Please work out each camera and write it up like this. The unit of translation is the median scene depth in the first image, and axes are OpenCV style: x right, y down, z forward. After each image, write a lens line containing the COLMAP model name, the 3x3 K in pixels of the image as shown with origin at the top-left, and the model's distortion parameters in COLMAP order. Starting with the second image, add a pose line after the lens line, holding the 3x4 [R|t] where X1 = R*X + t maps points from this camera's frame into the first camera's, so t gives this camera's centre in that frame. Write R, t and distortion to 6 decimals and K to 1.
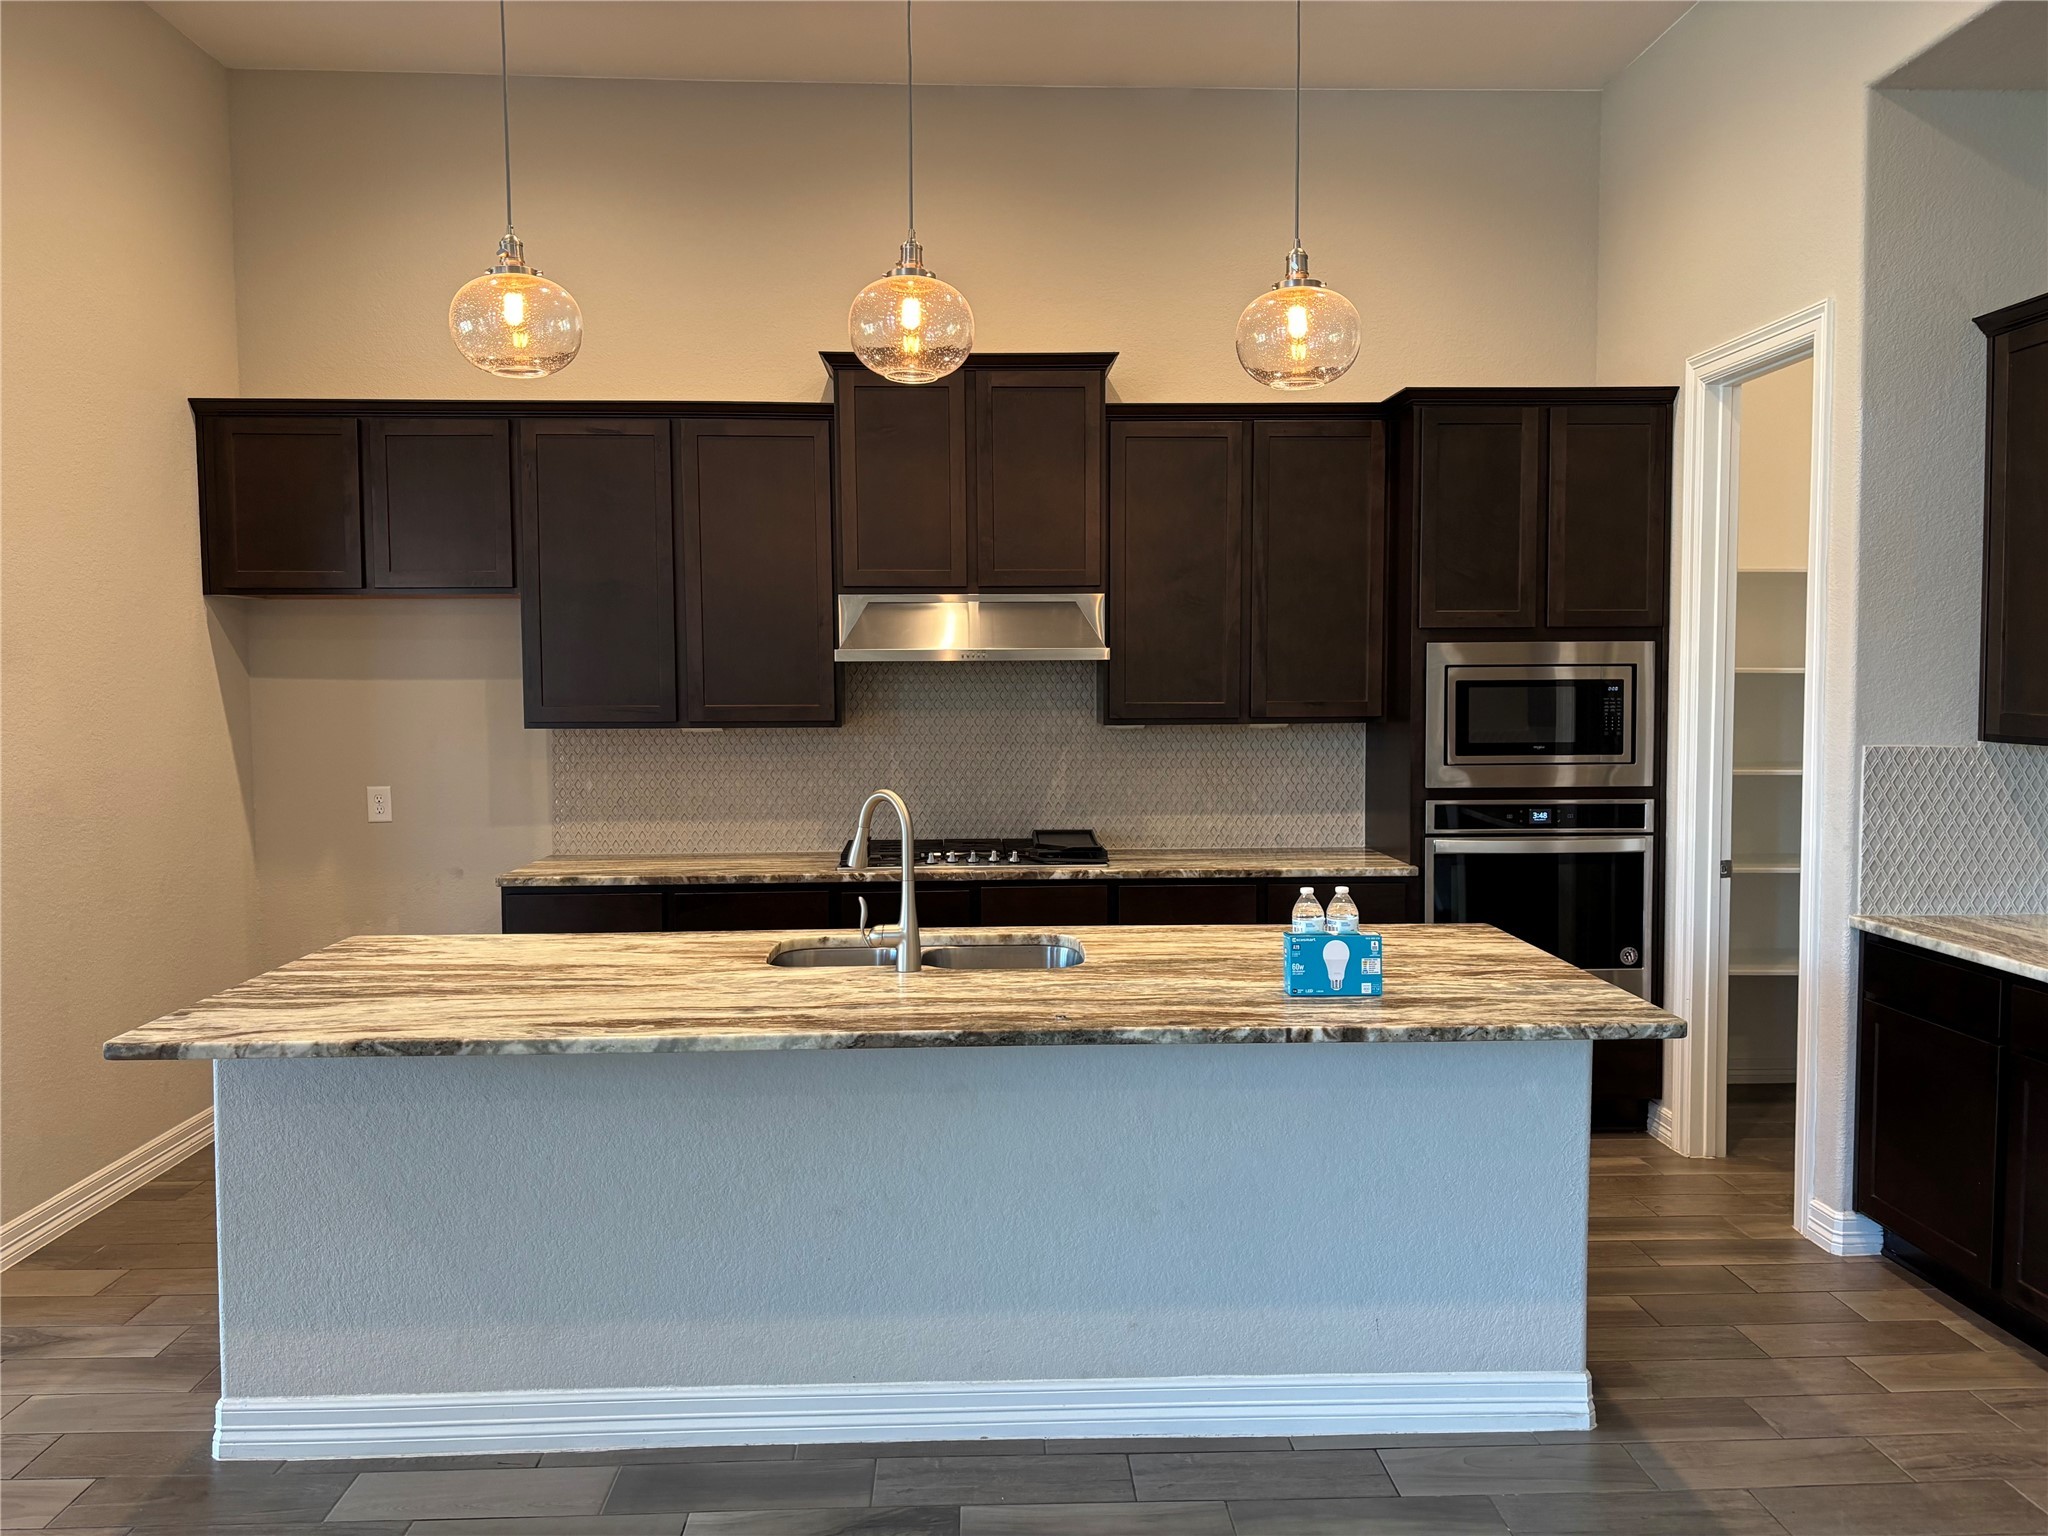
lens RADIAL K [[1532.2, 0, 1024.0], [0, 1532.2, 768.0], [0, 0, 1]] dist [0.043687, 0.000082]
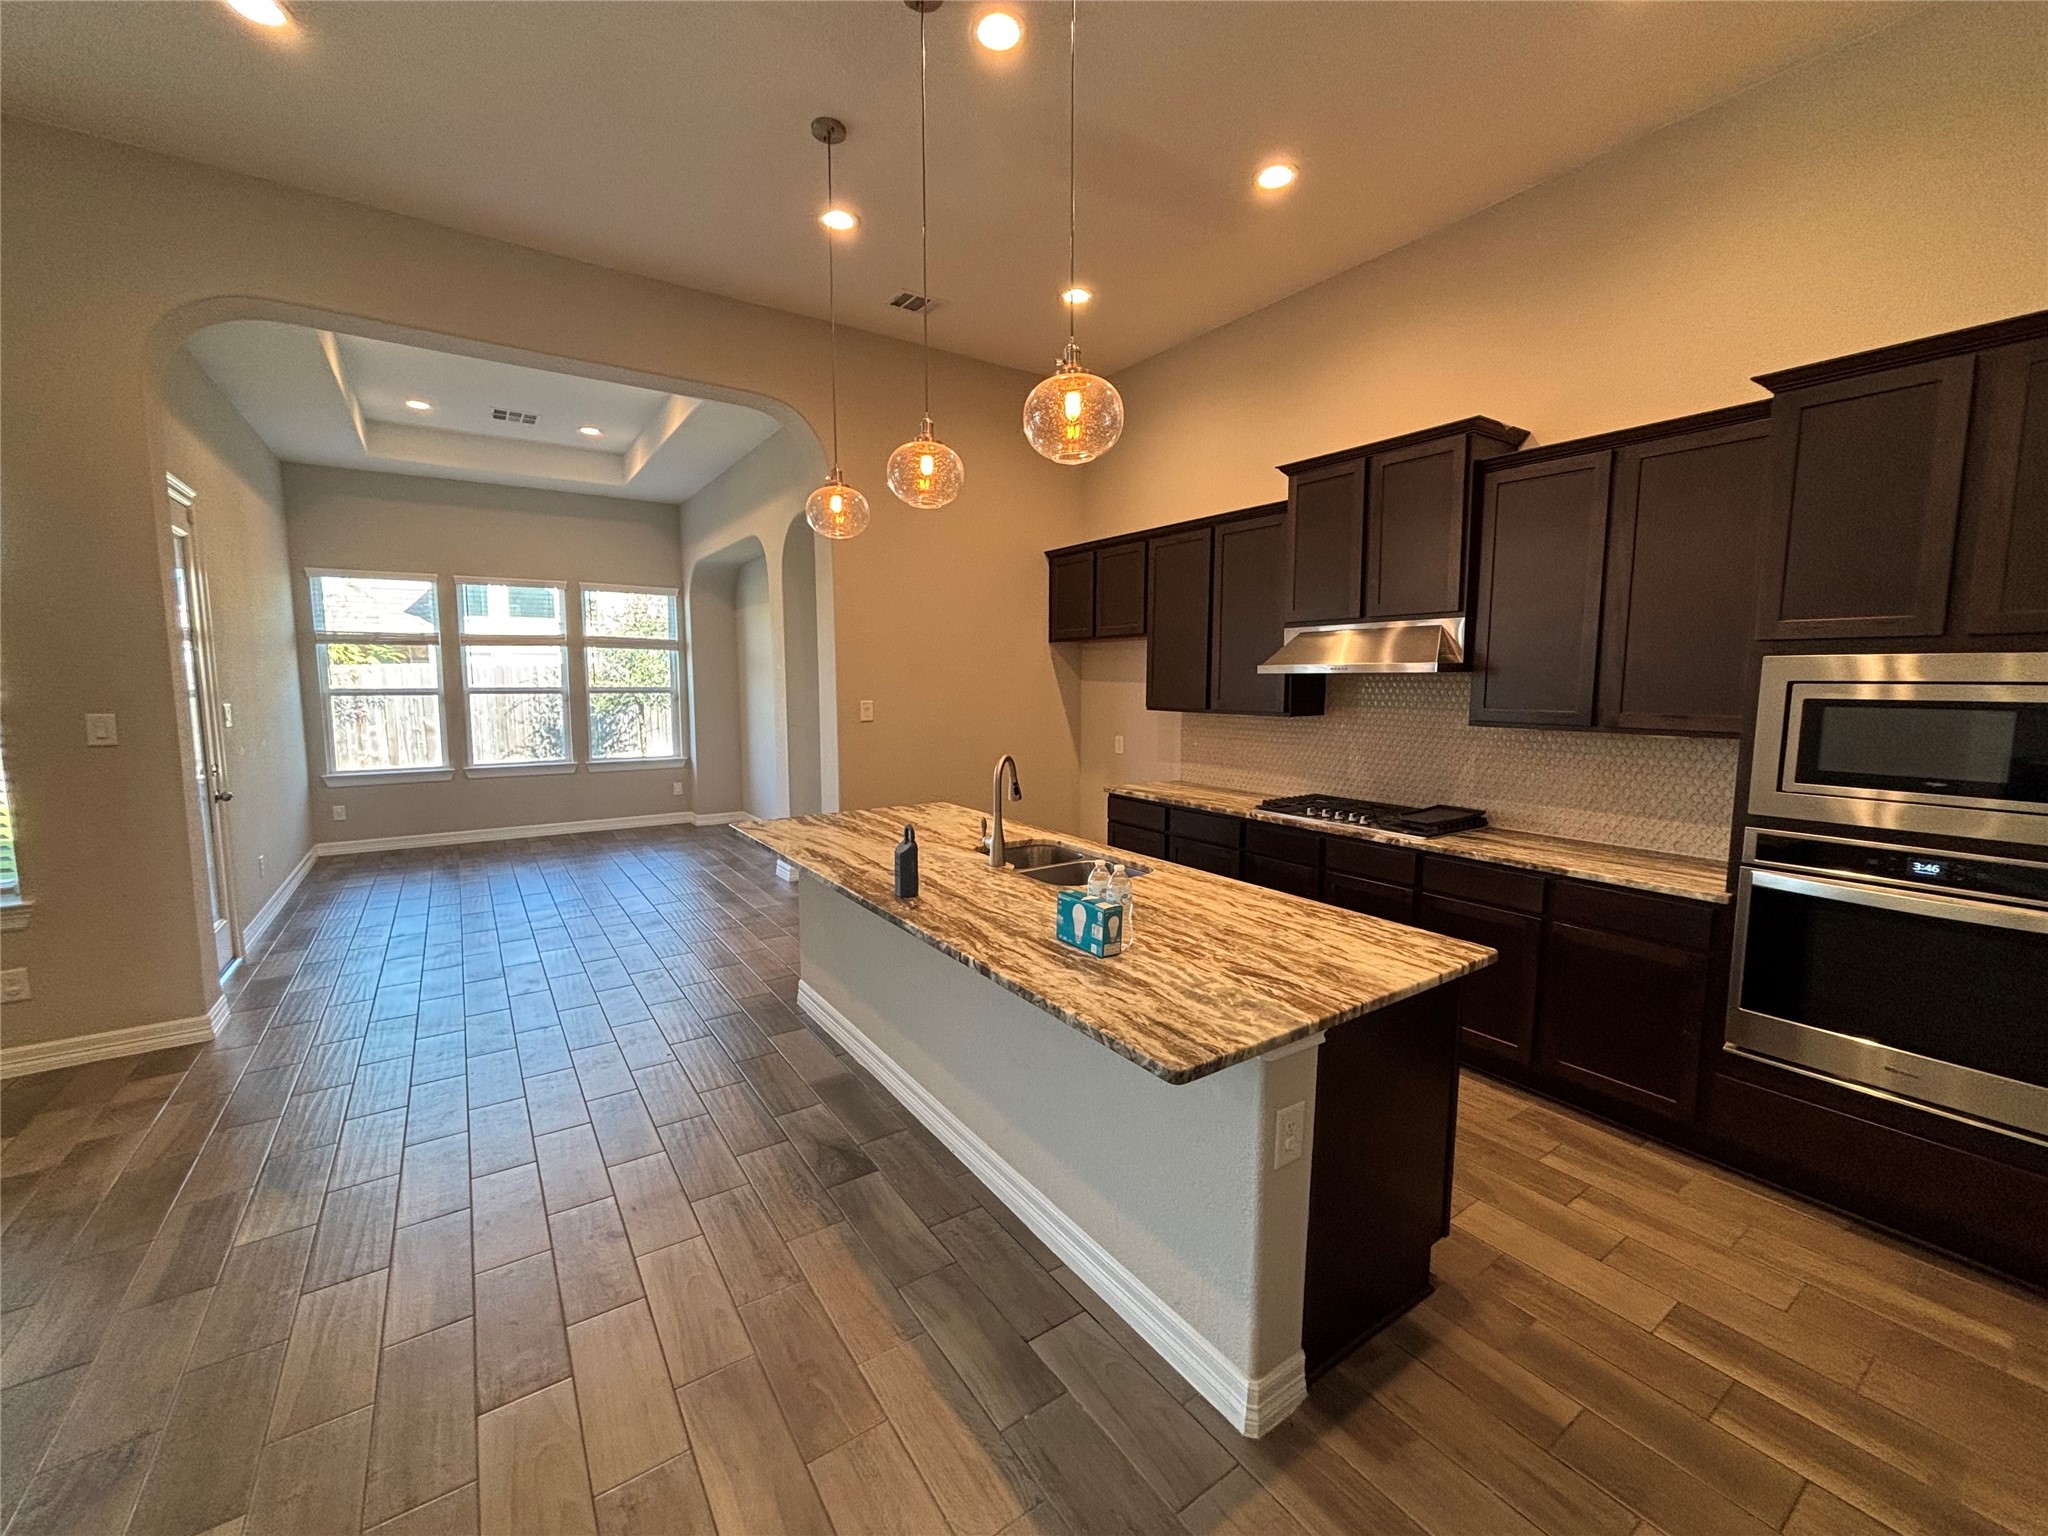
lens RADIAL K [[822.2, 0, 1017.2], [0, 822.2, 759.3], [0, 0, 1]] dist [0.000689, -0.001192]
pose [[0.530381, 0.092586, -0.842688, 0.440516], [-0.056159, 0.995672, 0.074049, -0.031298], [0.845897, 0.008050, 0.533285, 0.362068]]
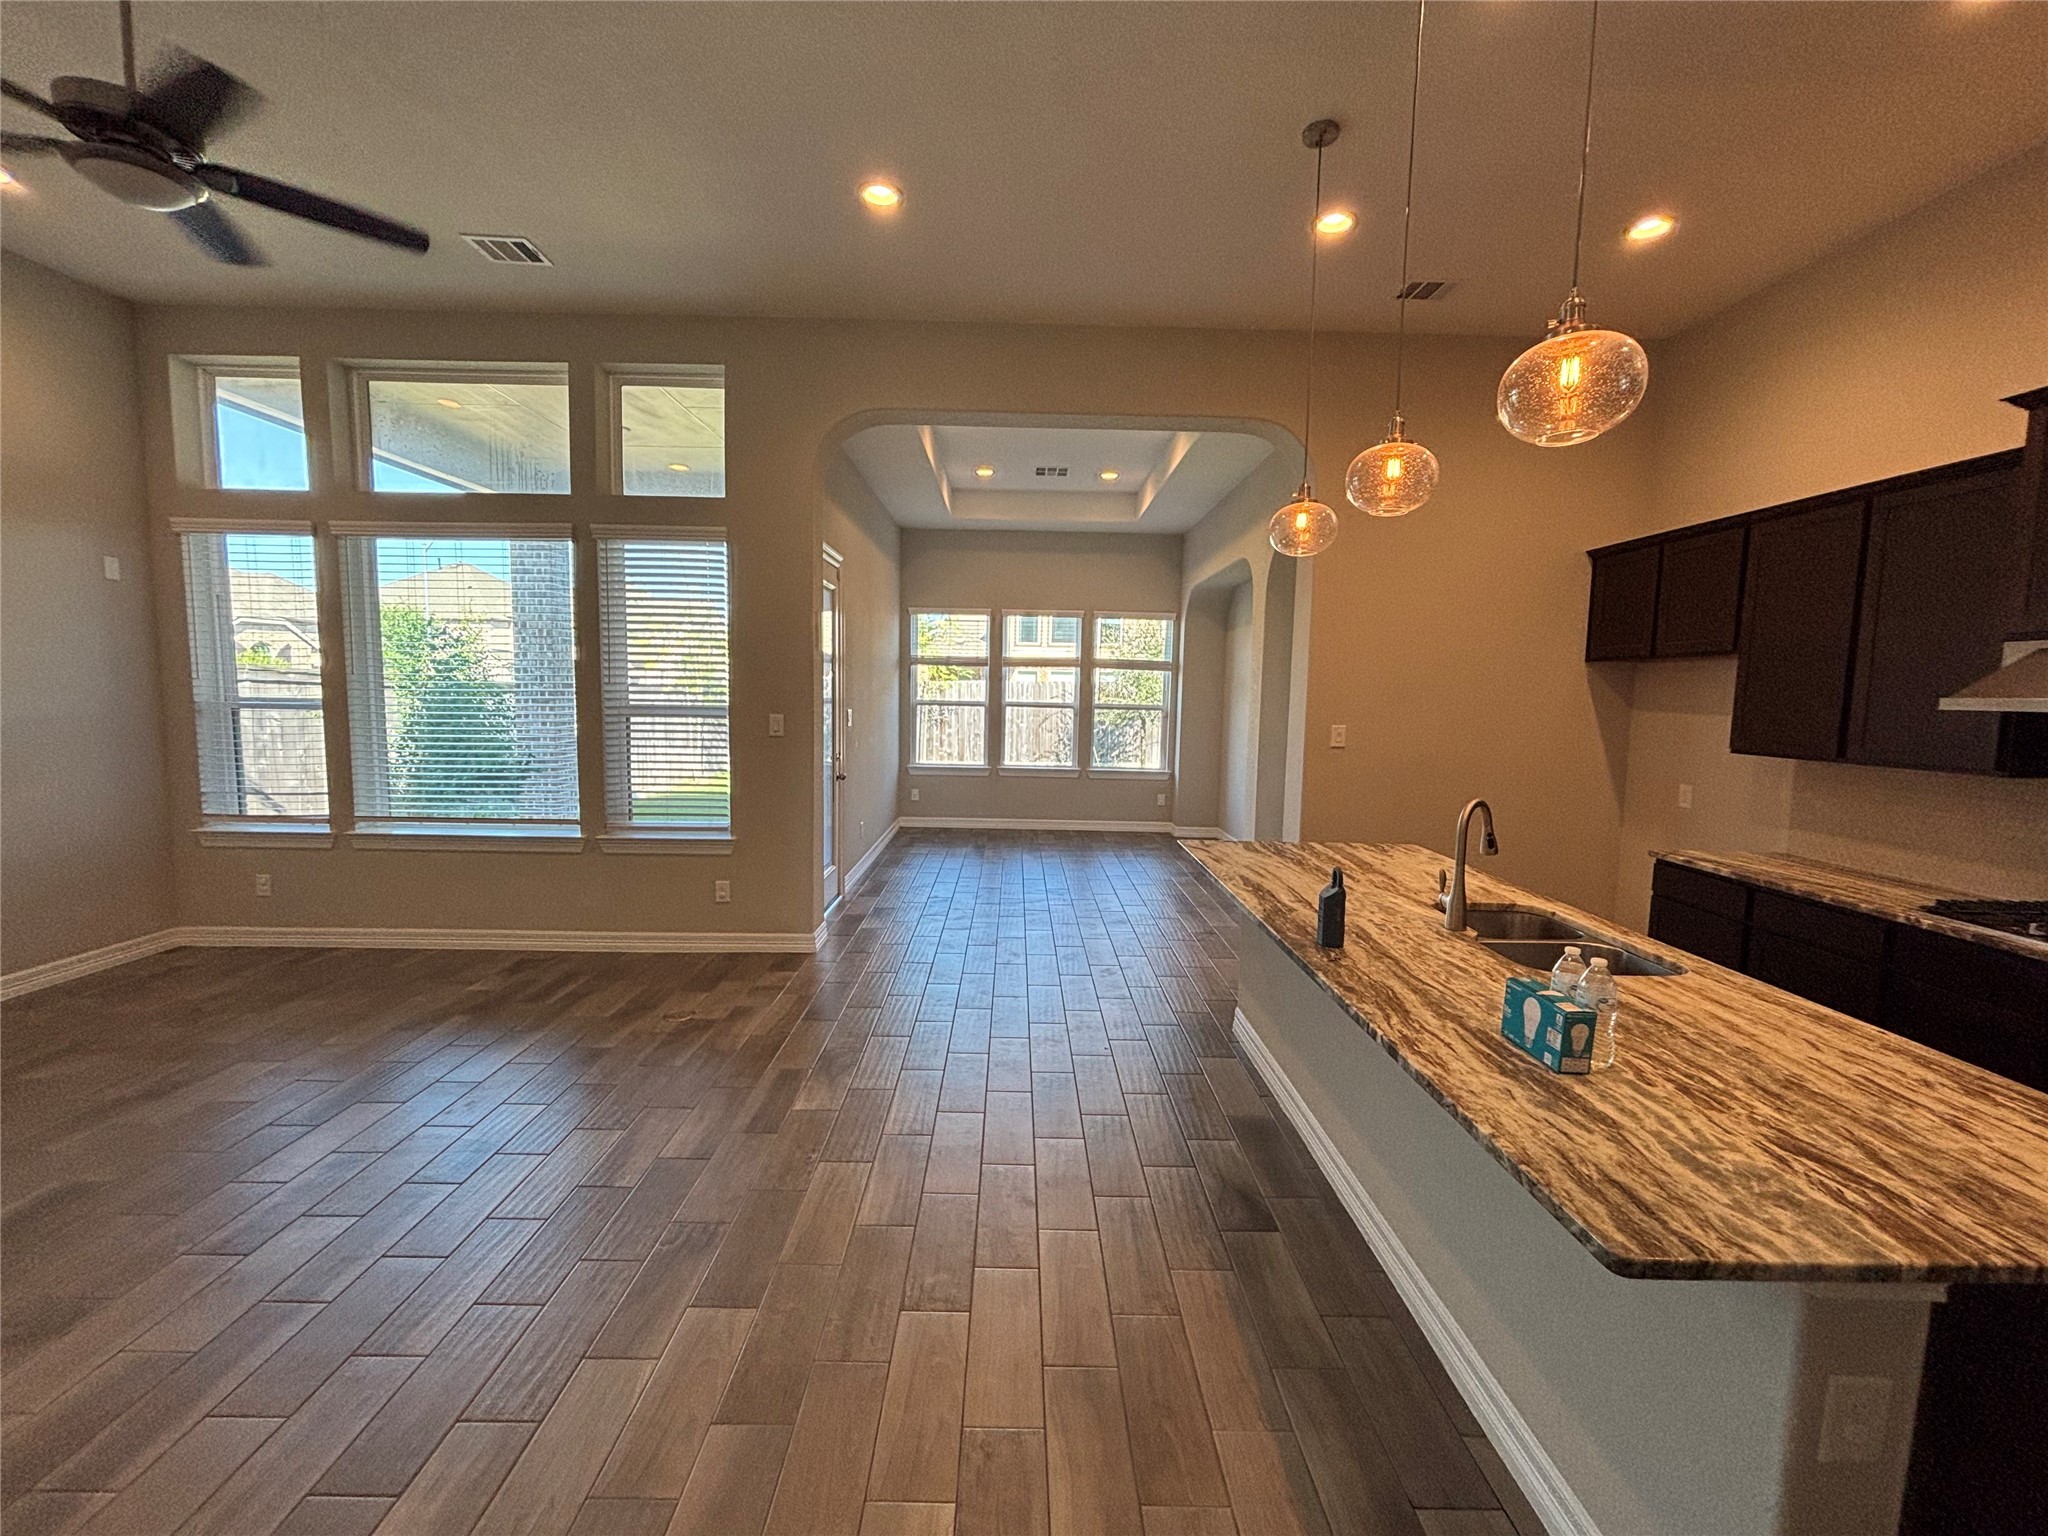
lens RADIAL K [[822.2, 0, 1017.2], [0, 822.2, 759.3], [0, 0, 1]] dist [0.000689, -0.001192]
pose [[-0.033714, 0.090536, -0.995322, 0.440843], [-0.081383, 0.992333, 0.093021, -0.037767], [0.996113, 0.084138, -0.026087, 0.402999]]
